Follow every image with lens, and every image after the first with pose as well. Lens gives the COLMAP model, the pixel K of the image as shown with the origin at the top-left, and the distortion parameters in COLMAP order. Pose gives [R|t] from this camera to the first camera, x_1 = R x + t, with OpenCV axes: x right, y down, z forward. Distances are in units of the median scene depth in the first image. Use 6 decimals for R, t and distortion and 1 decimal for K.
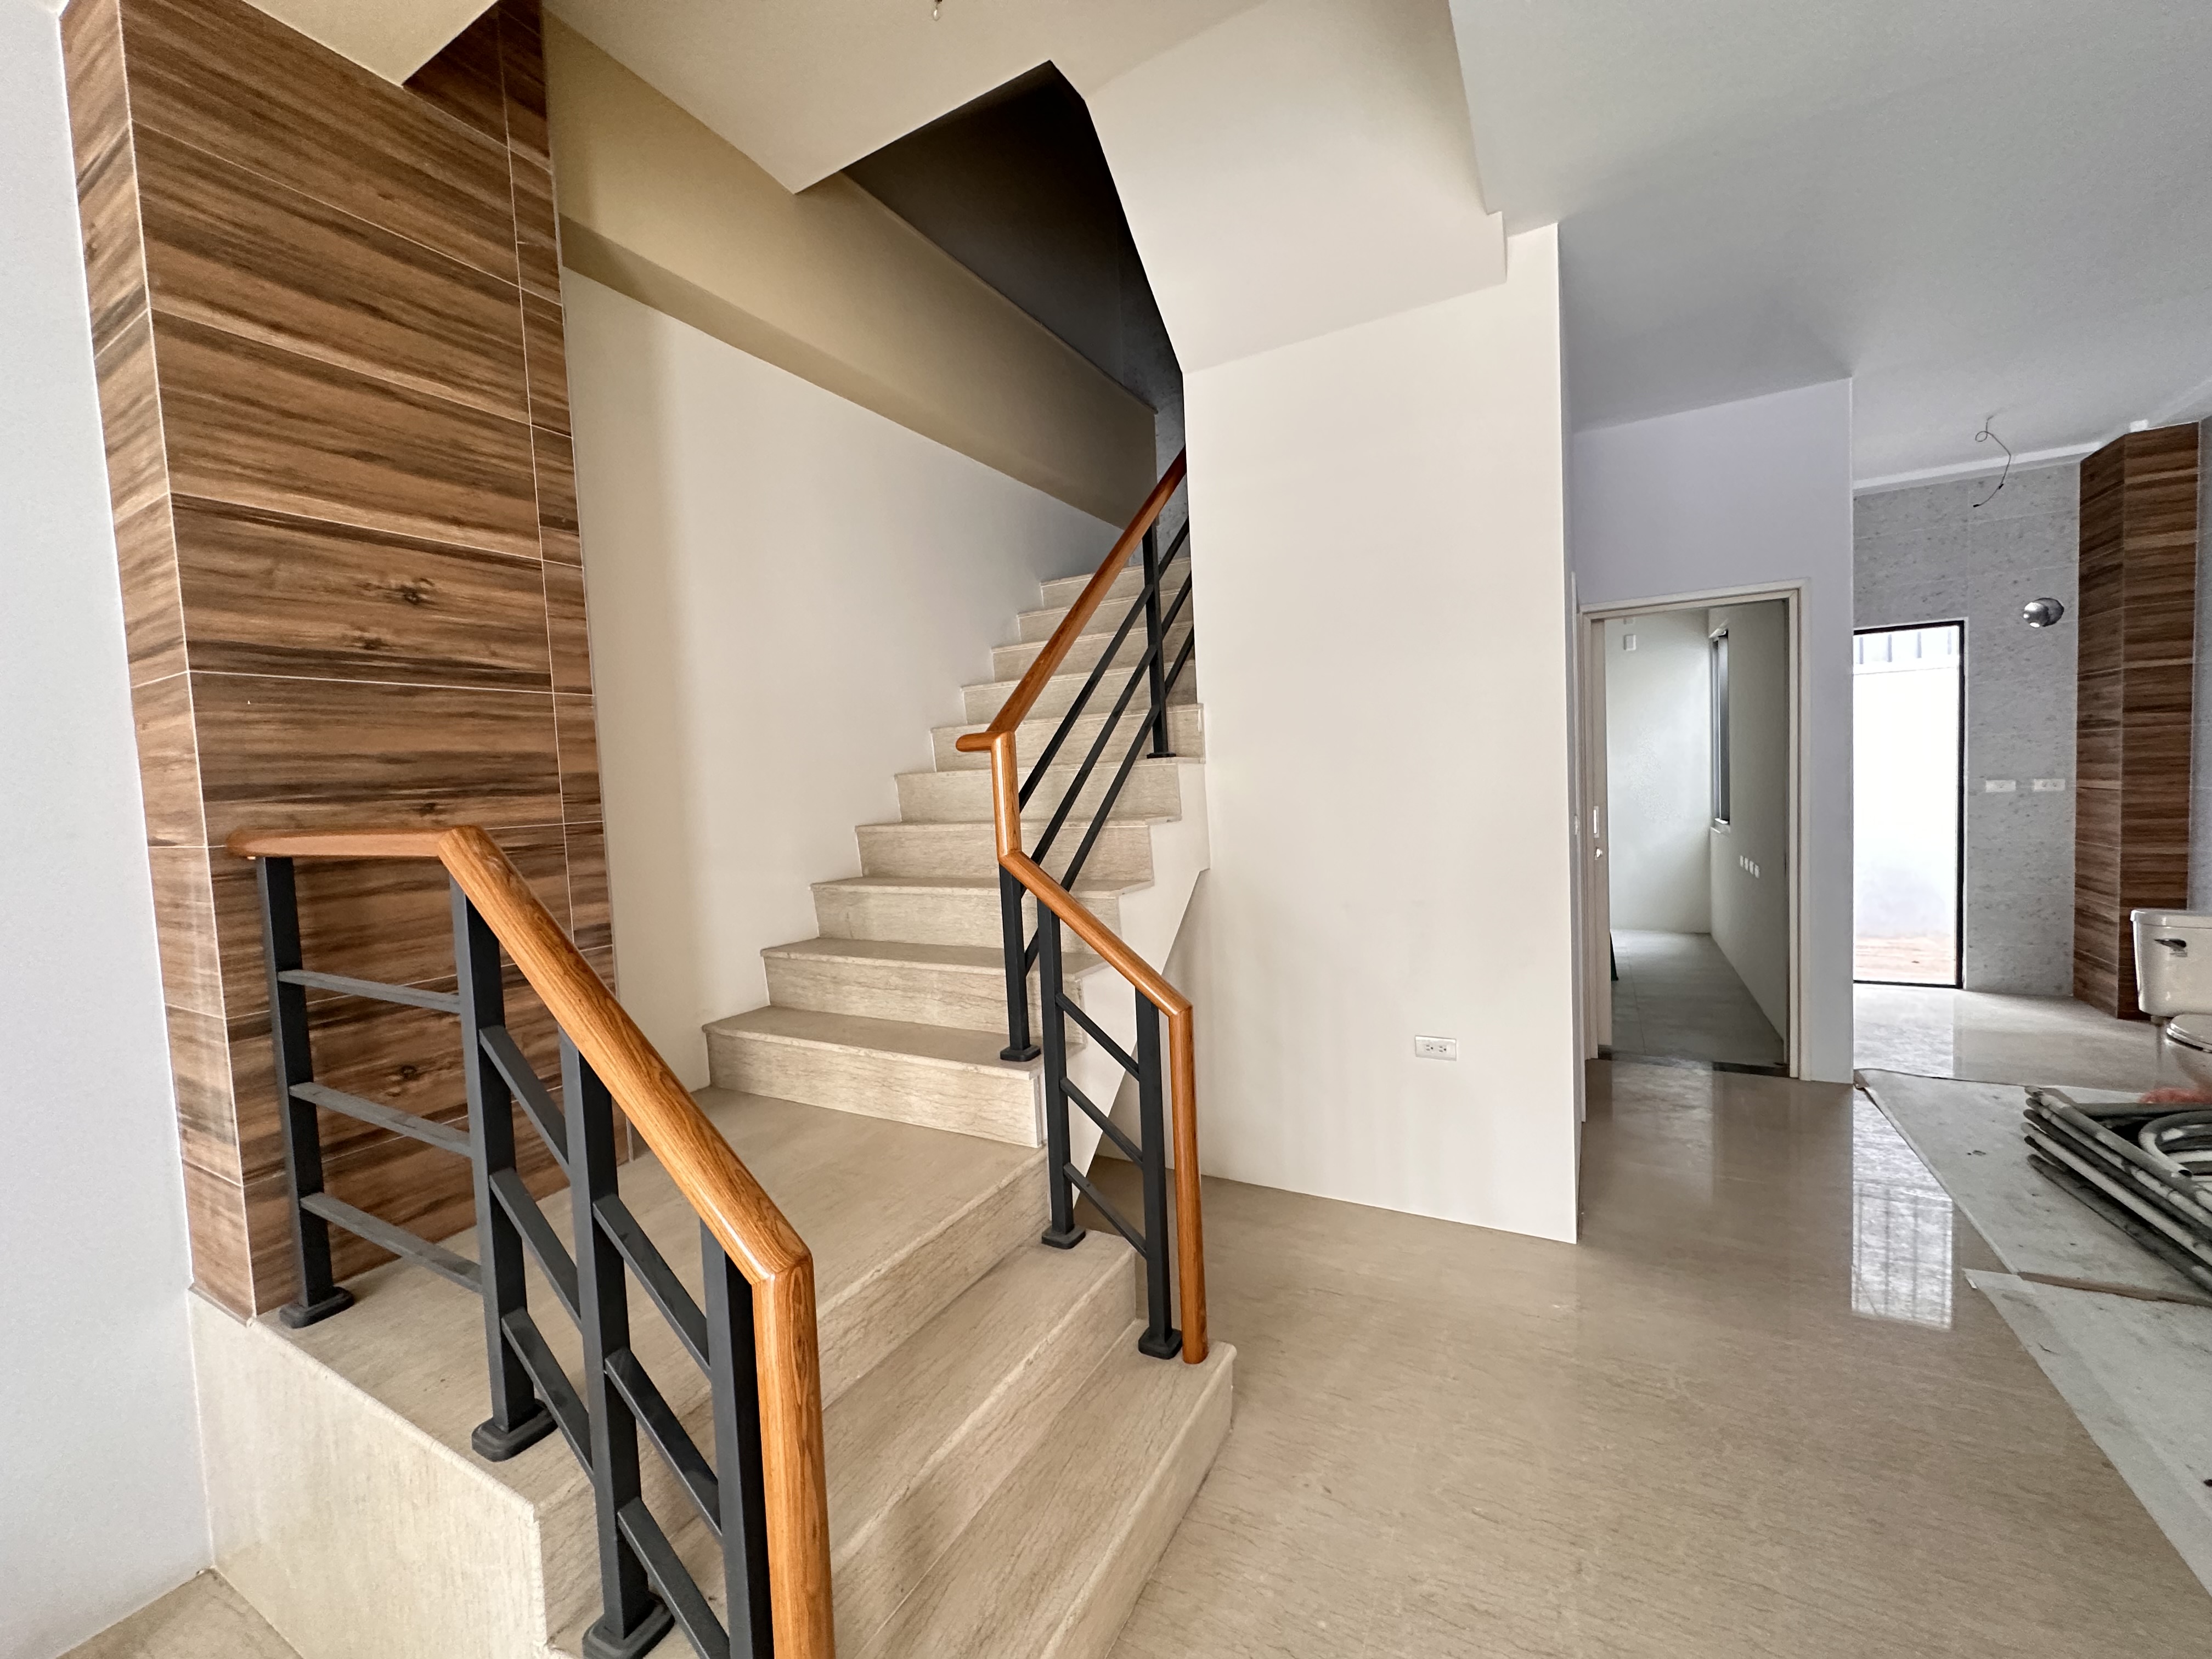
lens RADIAL K [[875.2, 0, 1101.9], [0, 875.2, 832.1], [0, 0, 1]] dist [-0.001359, 0.000067]
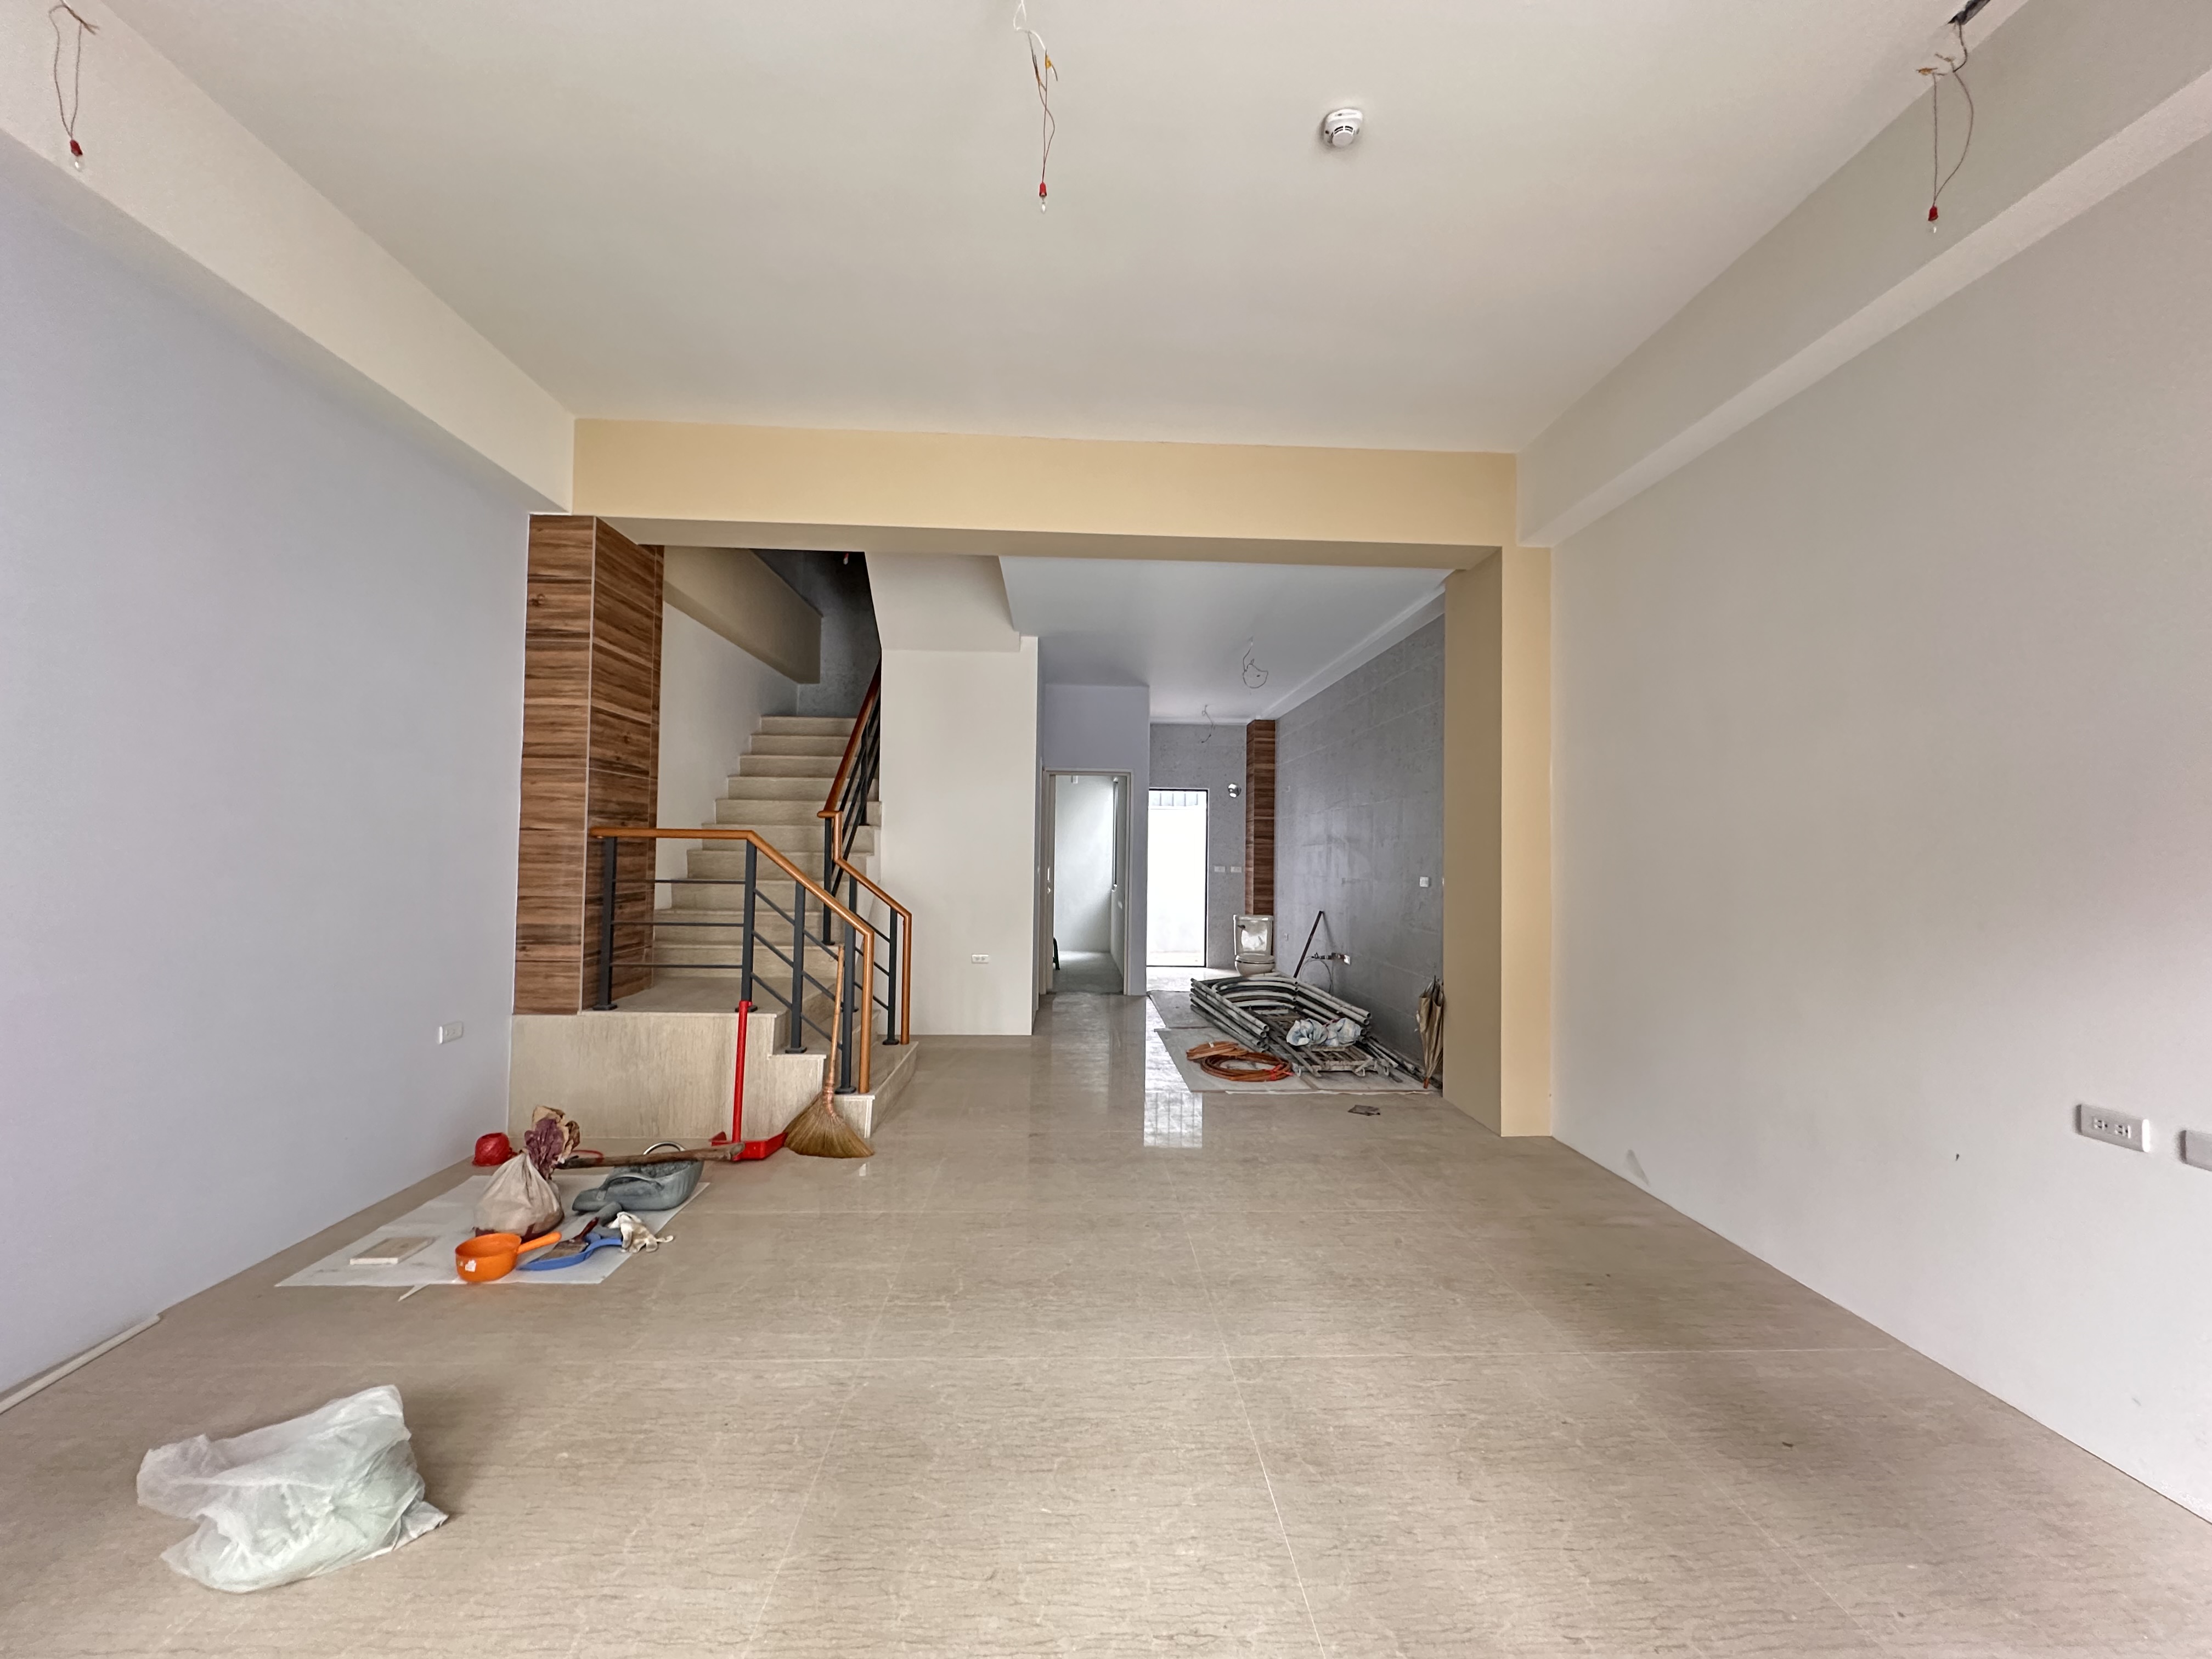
lens RADIAL K [[875.2, 0, 1101.9], [0, 875.2, 832.1], [0, 0, 1]] dist [-0.001359, 0.000067]
pose [[0.849662, 0.071840, 0.522411, -0.867579], [-0.022680, 0.994738, -0.099905, 0.203135], [-0.526839, 0.073037, 0.846821, -1.725410]]
